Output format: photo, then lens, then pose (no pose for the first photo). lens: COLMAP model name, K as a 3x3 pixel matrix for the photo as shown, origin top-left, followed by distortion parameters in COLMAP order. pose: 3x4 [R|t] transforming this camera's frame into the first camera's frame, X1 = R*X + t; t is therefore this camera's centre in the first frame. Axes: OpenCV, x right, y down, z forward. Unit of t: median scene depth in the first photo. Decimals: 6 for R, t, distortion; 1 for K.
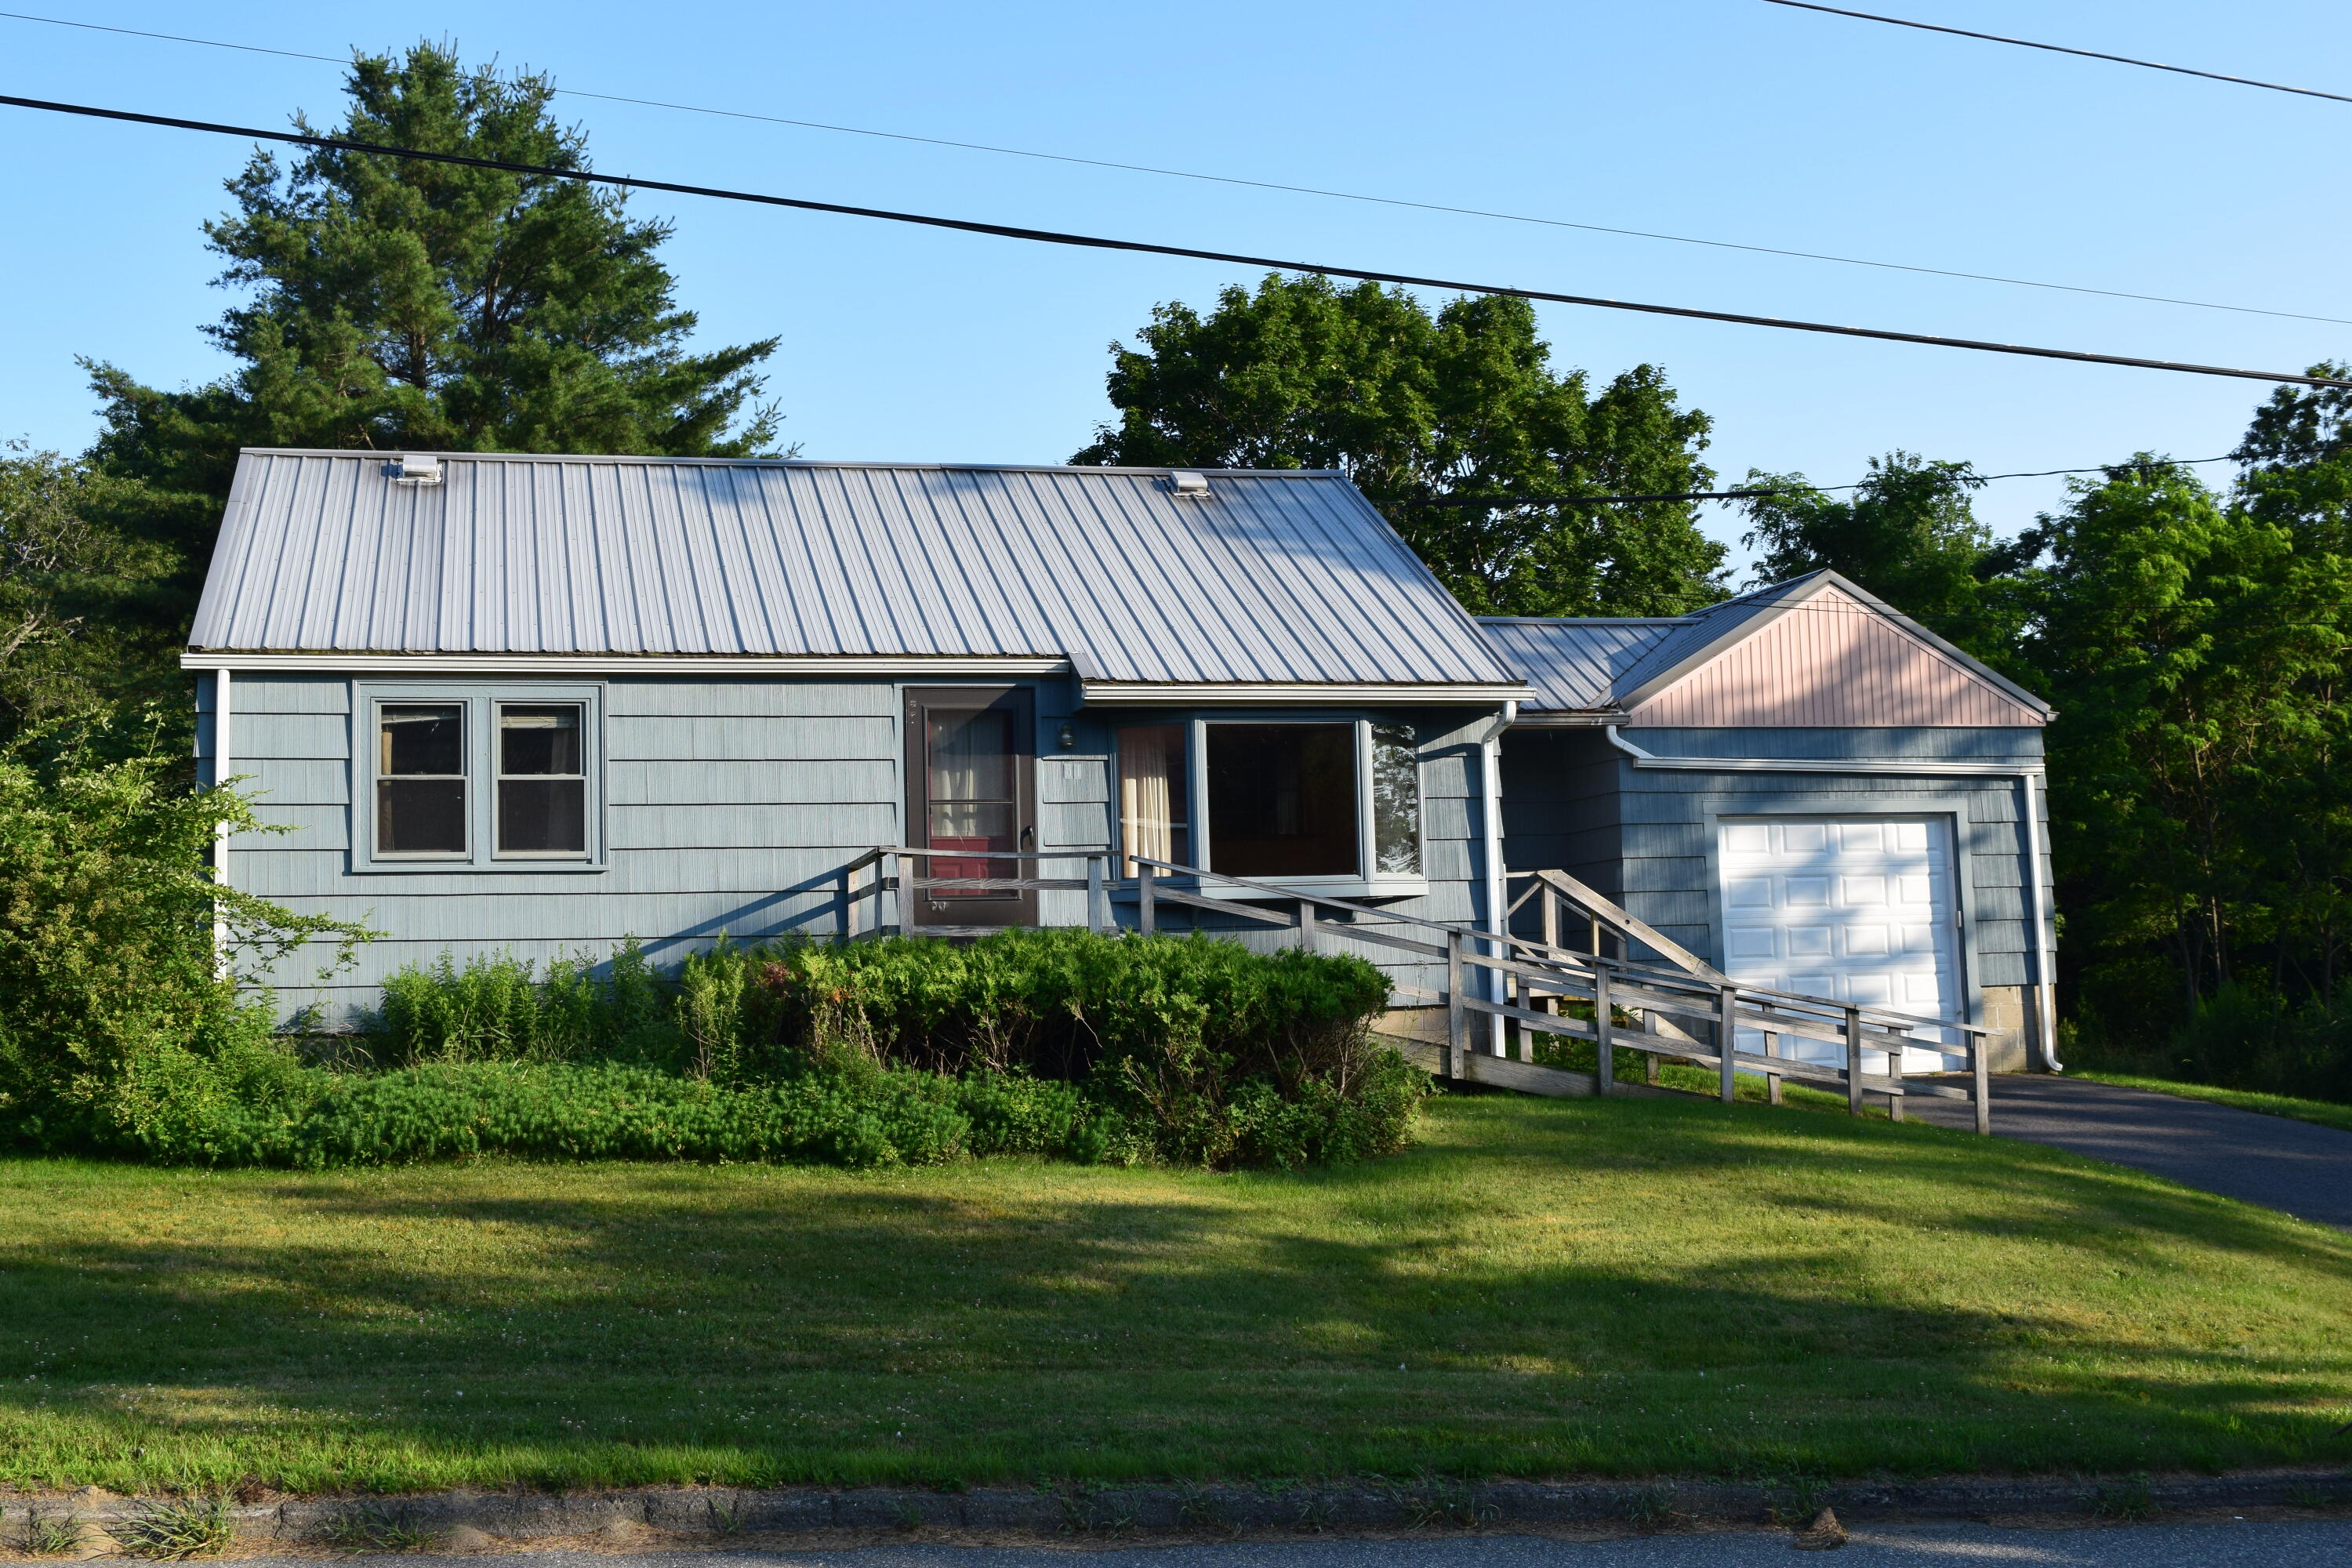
lens RADIAL K [[2751.1, 0, 1163.0], [0, 2751.1, 784.4], [0, 0, 1]] dist [-0.056070, 0.000000]
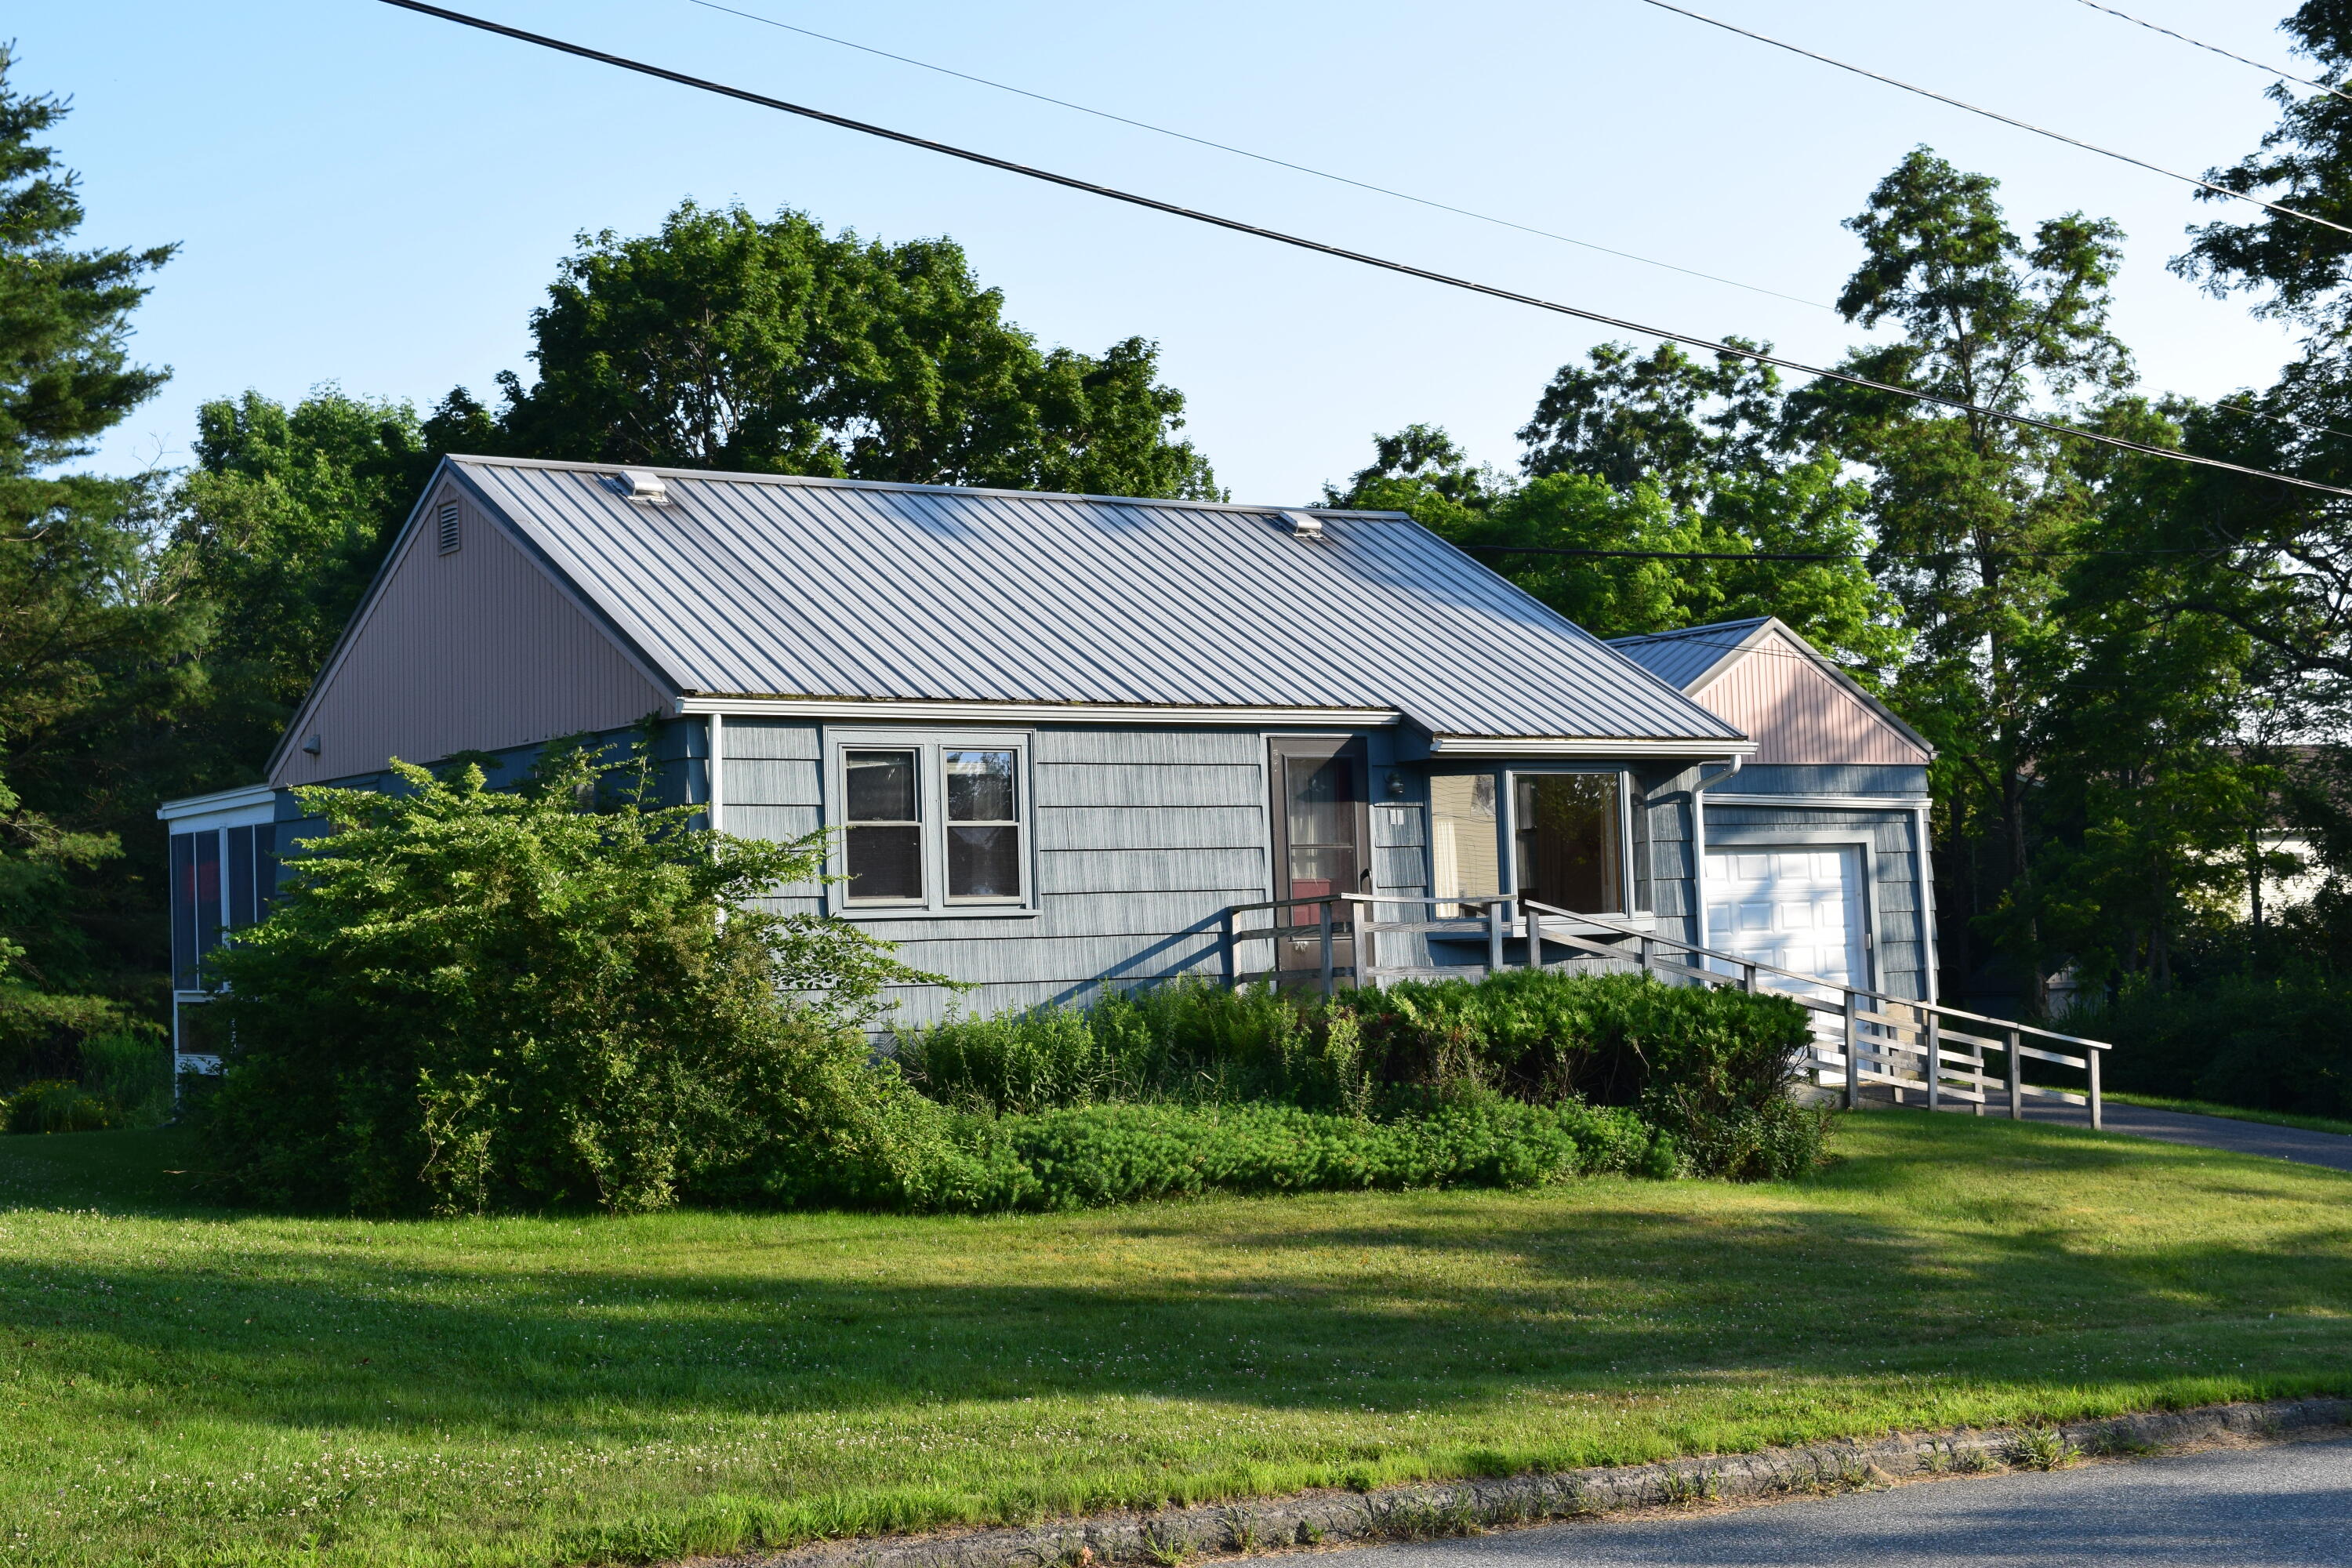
lens RADIAL K [[3321.7, 0, 1178.0], [0, 3321.7, 787.8], [0, 0, 1]] dist [-0.024214, 0.000000]
pose [[0.928622, 0.009398, 0.370908, -0.592521], [-0.014349, 0.999841, 0.010590, -0.028799], [-0.370749, -0.015157, 0.928609, -0.158582]]
